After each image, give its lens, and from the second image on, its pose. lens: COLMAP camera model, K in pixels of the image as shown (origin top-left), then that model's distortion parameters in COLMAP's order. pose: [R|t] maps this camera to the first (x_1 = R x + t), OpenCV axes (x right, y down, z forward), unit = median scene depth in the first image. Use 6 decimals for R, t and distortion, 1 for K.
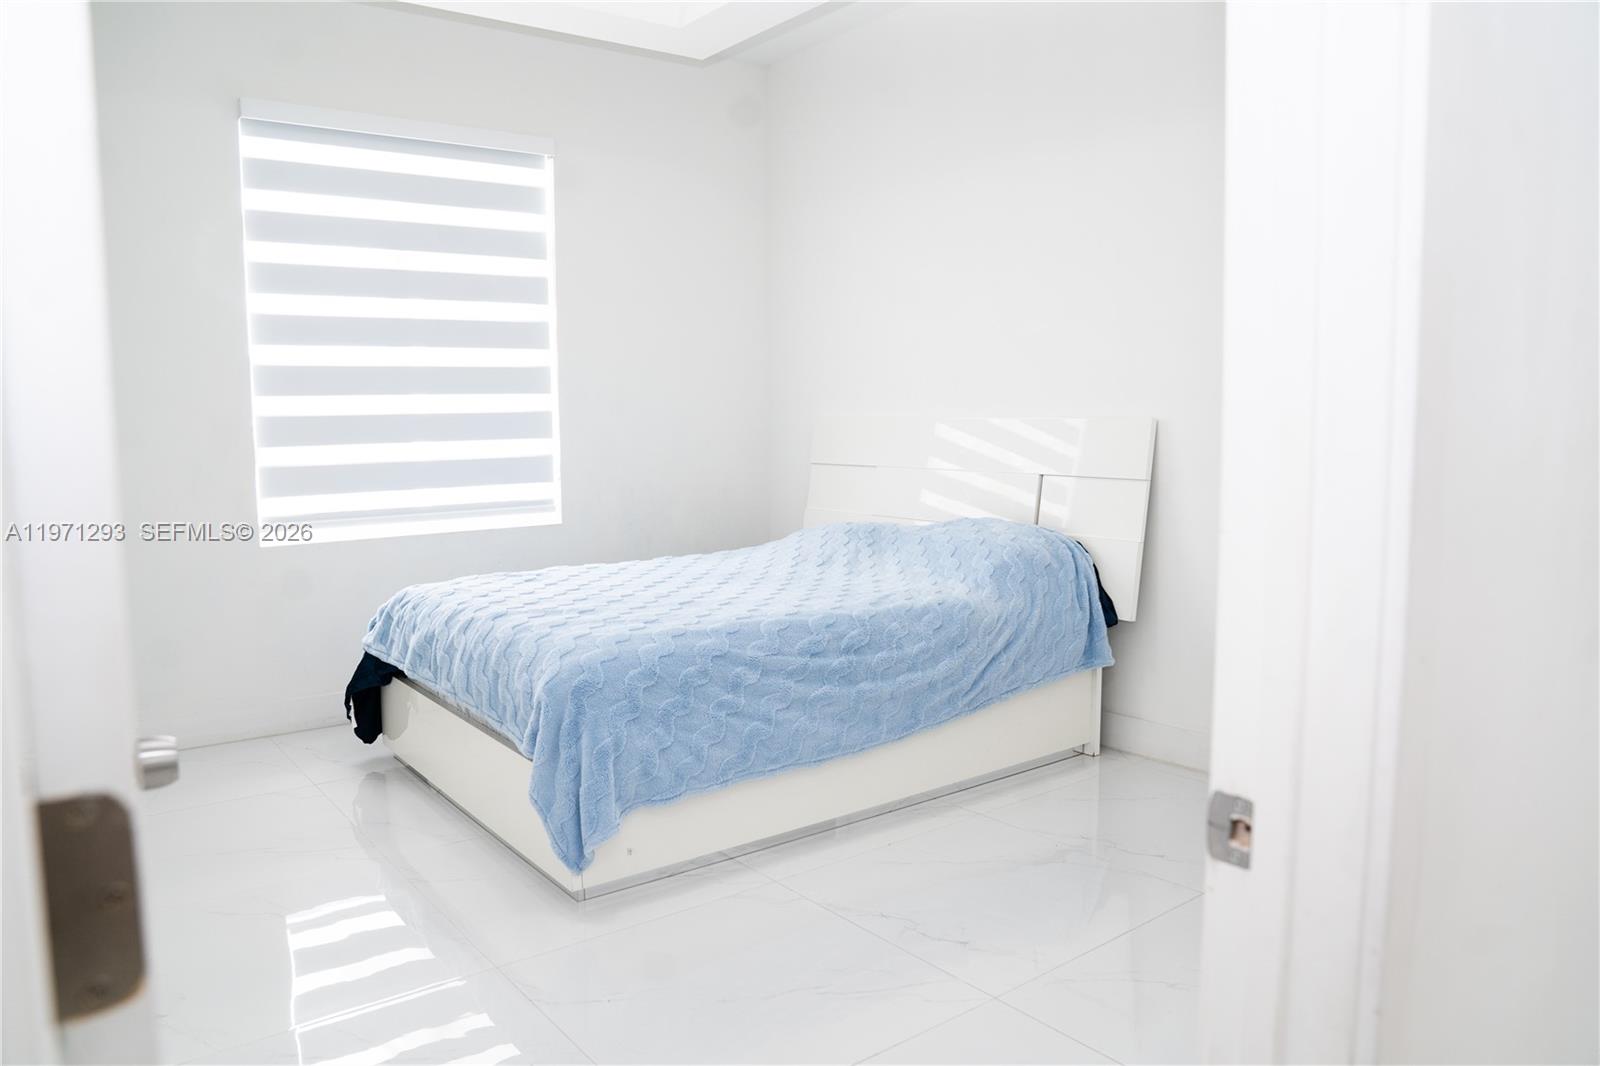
lens RADIAL K [[1127.5, 0, 803.9], [0, 1127.5, 533.8], [0, 0, 1]] dist [-0.119339, 0.079191]
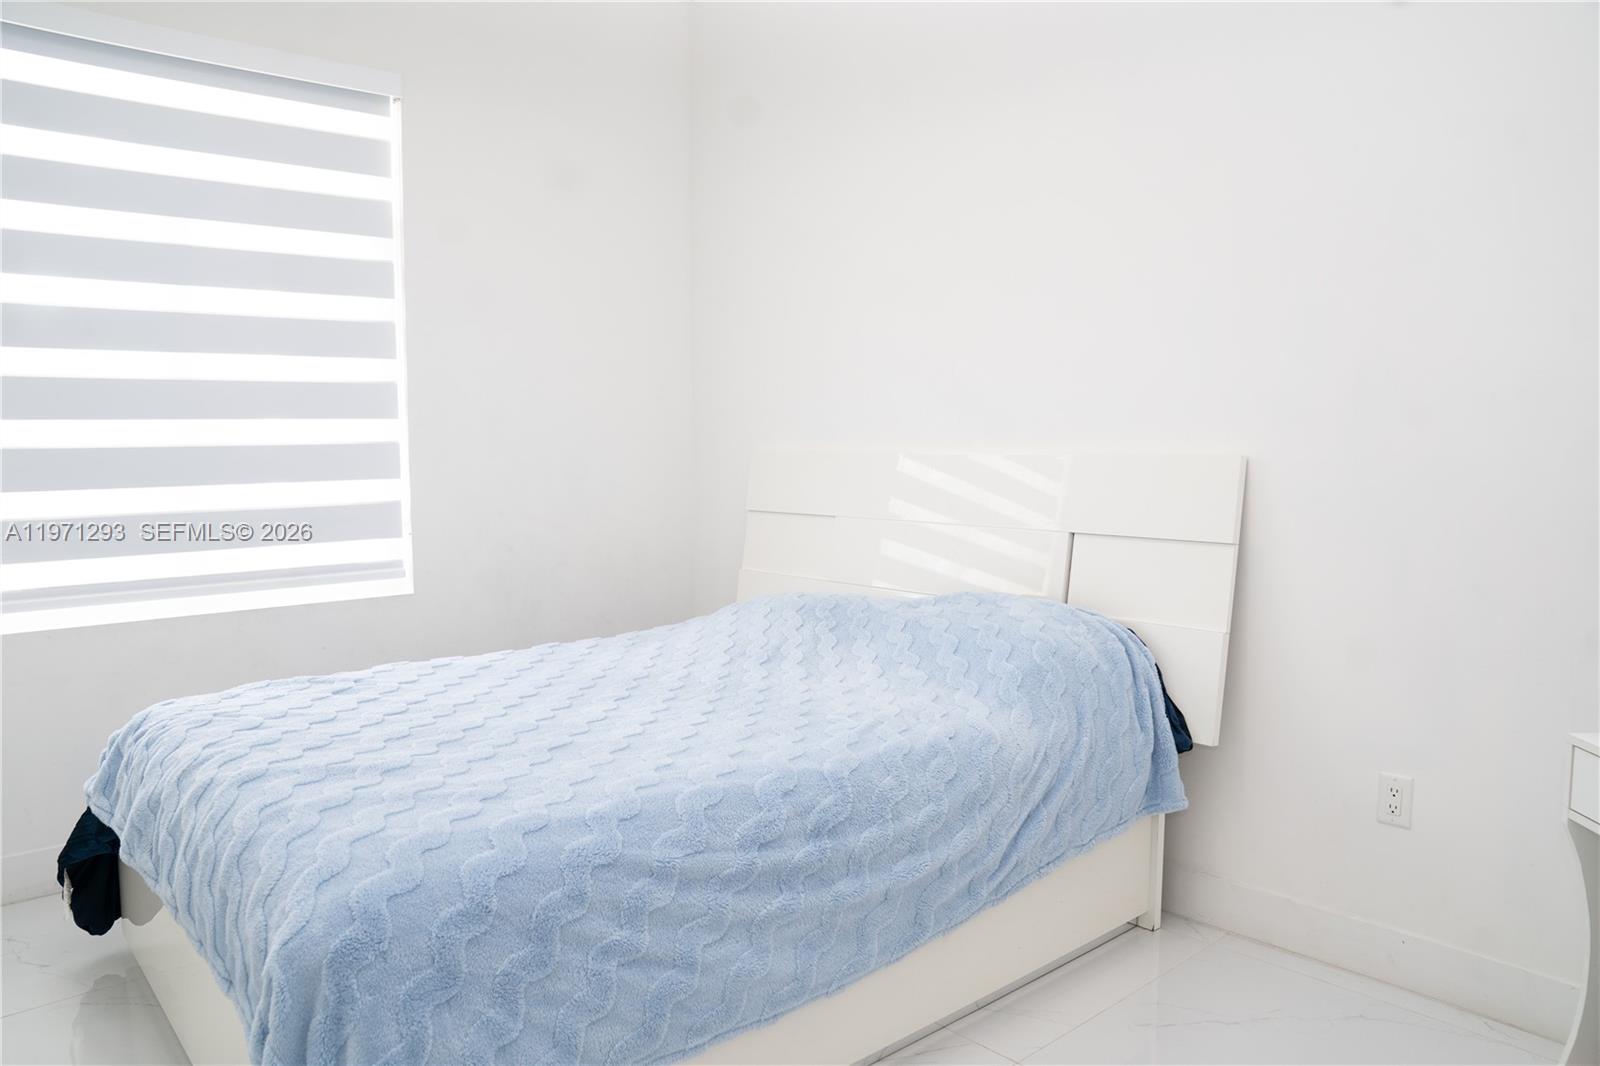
lens RADIAL K [[1127.5, 0, 795.2], [0, 1127.5, 533.6], [0, 0, 1]] dist [-0.119339, 0.079191]
pose [[0.998373, -0.001934, 0.056993, -0.007029], [0.003314, 0.999704, -0.024119, -0.038822], [-0.056930, 0.024269, 0.998083, 0.320760]]
